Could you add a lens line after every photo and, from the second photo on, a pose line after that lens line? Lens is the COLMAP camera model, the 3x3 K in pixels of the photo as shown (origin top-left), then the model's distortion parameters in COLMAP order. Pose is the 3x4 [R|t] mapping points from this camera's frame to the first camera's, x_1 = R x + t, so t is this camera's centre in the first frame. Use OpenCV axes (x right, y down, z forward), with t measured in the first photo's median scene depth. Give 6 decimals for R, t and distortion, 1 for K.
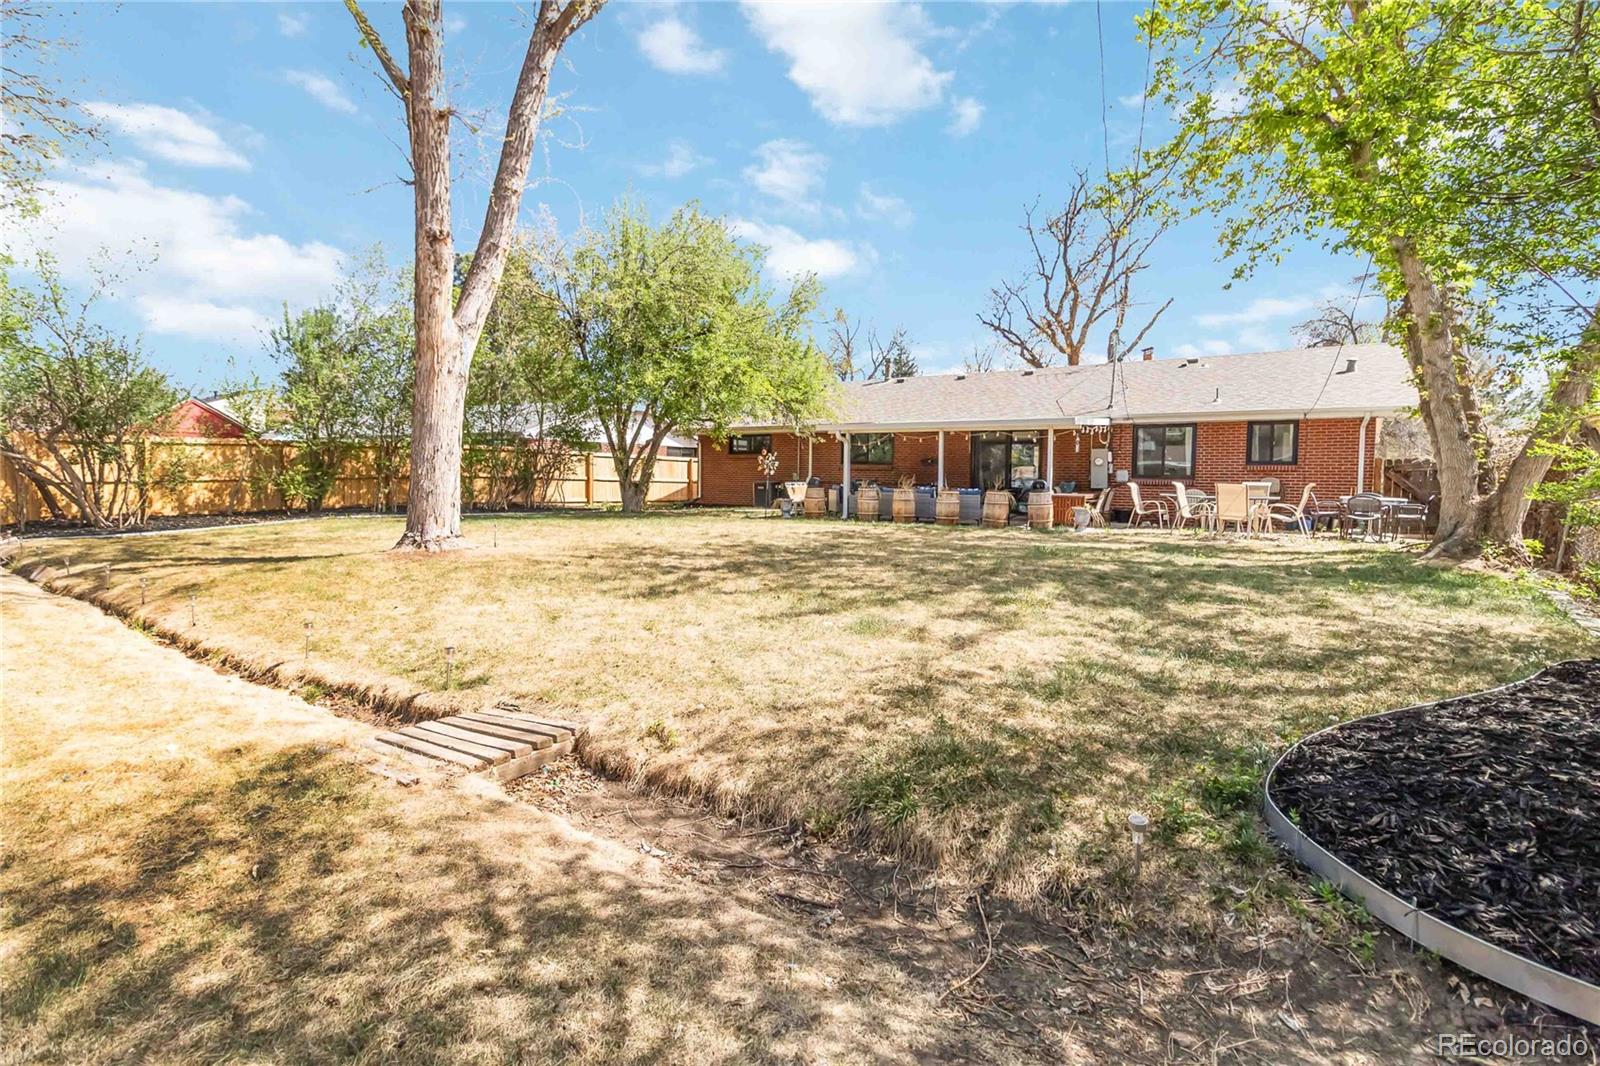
lens RADIAL K [[738.0, 0, 800.0], [0, 738.0, 533.0], [0, 0, 1]] dist [-0.000683, 0.000082]
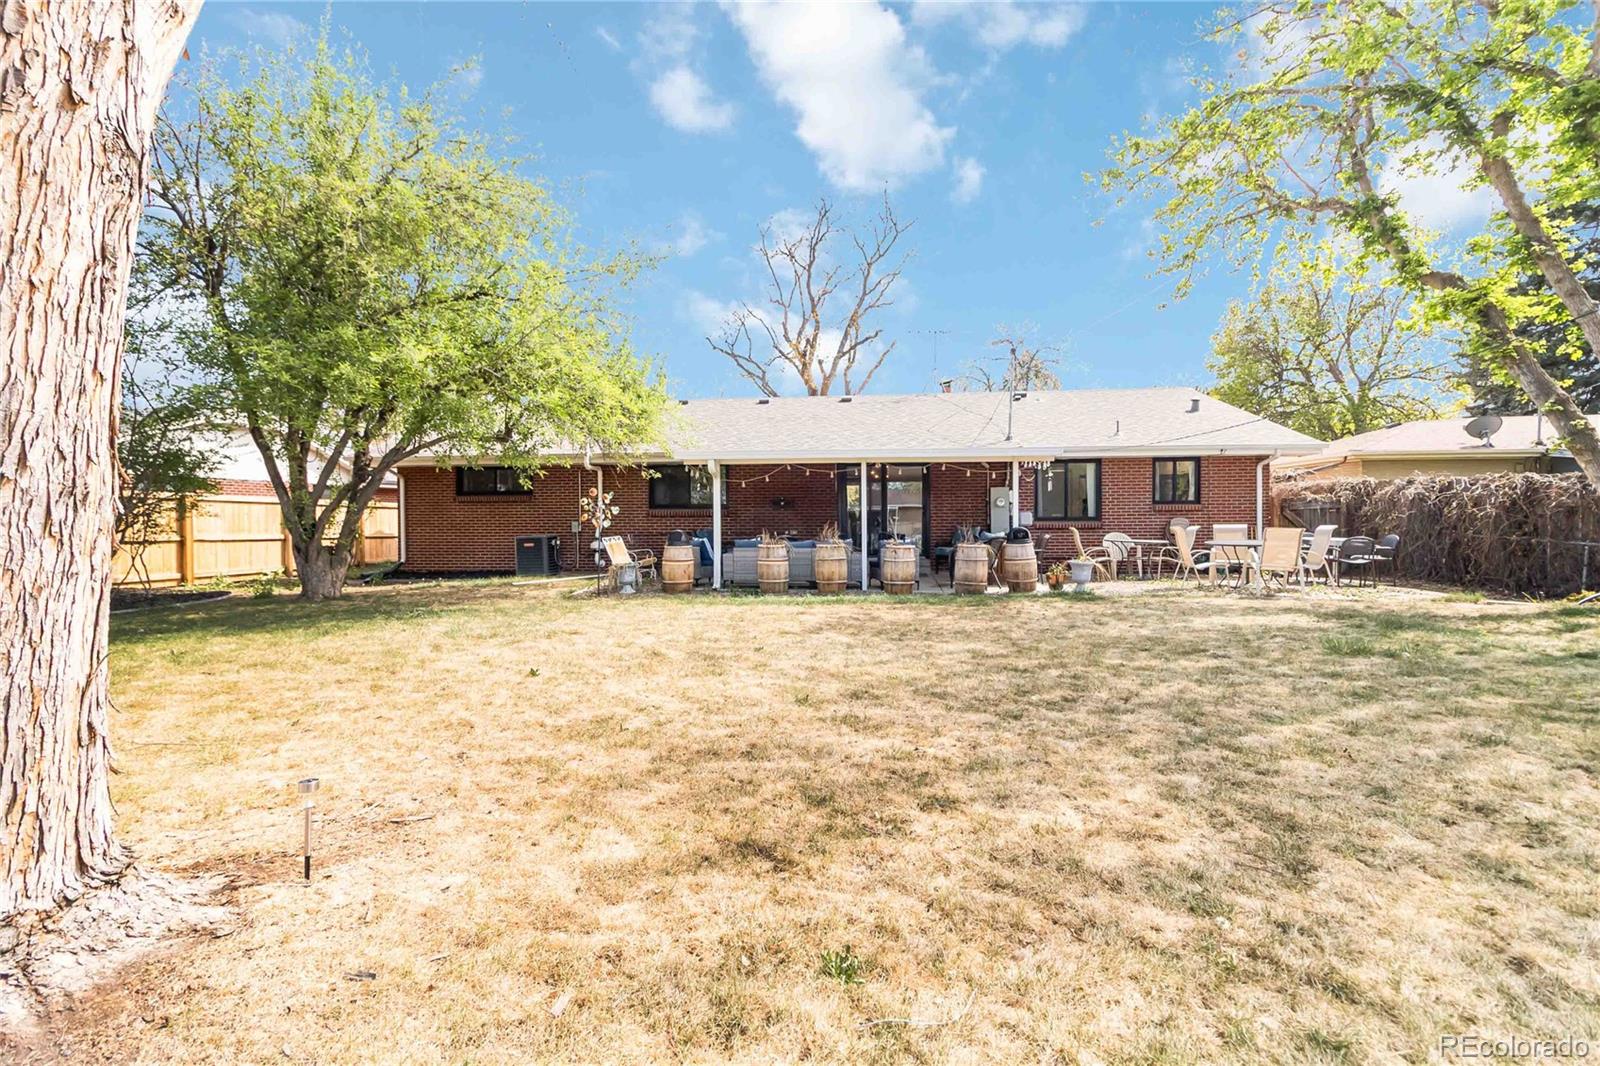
lens RADIAL K [[738.0, 0, 800.0], [0, 738.0, 533.0], [0, 0, 1]] dist [-0.000683, 0.000082]
pose [[0.877314, -0.029019, 0.479039, -0.188442], [0.055095, 0.997661, -0.040465, -0.037577], [-0.476744, 0.061893, 0.876861, 0.345843]]
